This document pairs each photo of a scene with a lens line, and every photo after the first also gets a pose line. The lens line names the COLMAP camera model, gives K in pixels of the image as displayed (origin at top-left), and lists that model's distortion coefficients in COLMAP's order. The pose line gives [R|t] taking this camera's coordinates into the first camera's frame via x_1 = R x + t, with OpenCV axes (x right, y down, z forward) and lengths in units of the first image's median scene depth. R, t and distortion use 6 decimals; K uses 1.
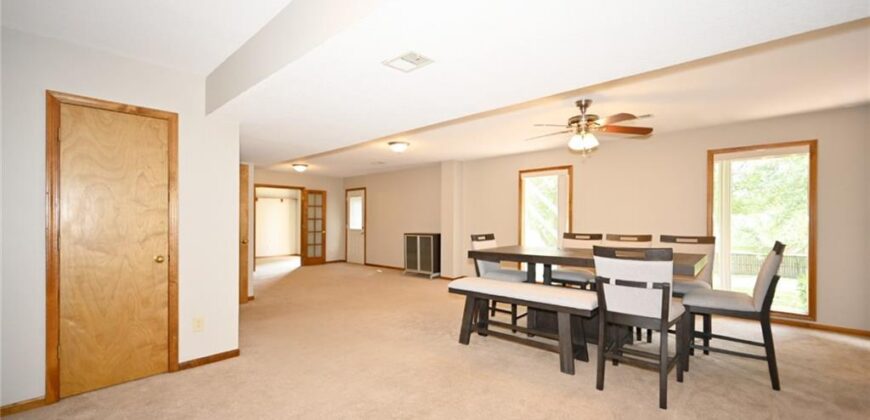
lens RADIAL K [[362.8, 0, 427.8], [0, 362.8, 222.1], [0, 0, 1]] dist [-0.000044, 0.000011]
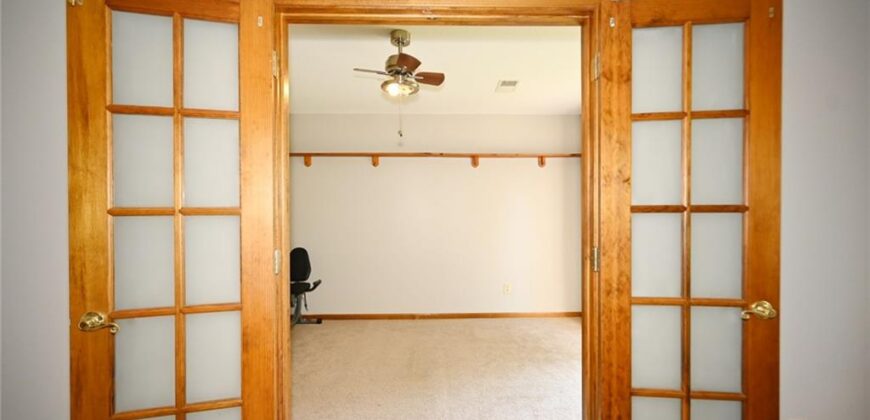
lens RADIAL K [[357.8, 0, 435.0], [0, 357.8, 210.0], [0, 0, 1]] dist [0.001161, 0.000088]
pose [[0.712139, -0.010886, -0.701954, -0.351452], [-0.003340, 0.999816, -0.018894, -0.007576], [0.702031, 0.015800, 0.711972, 1.034474]]
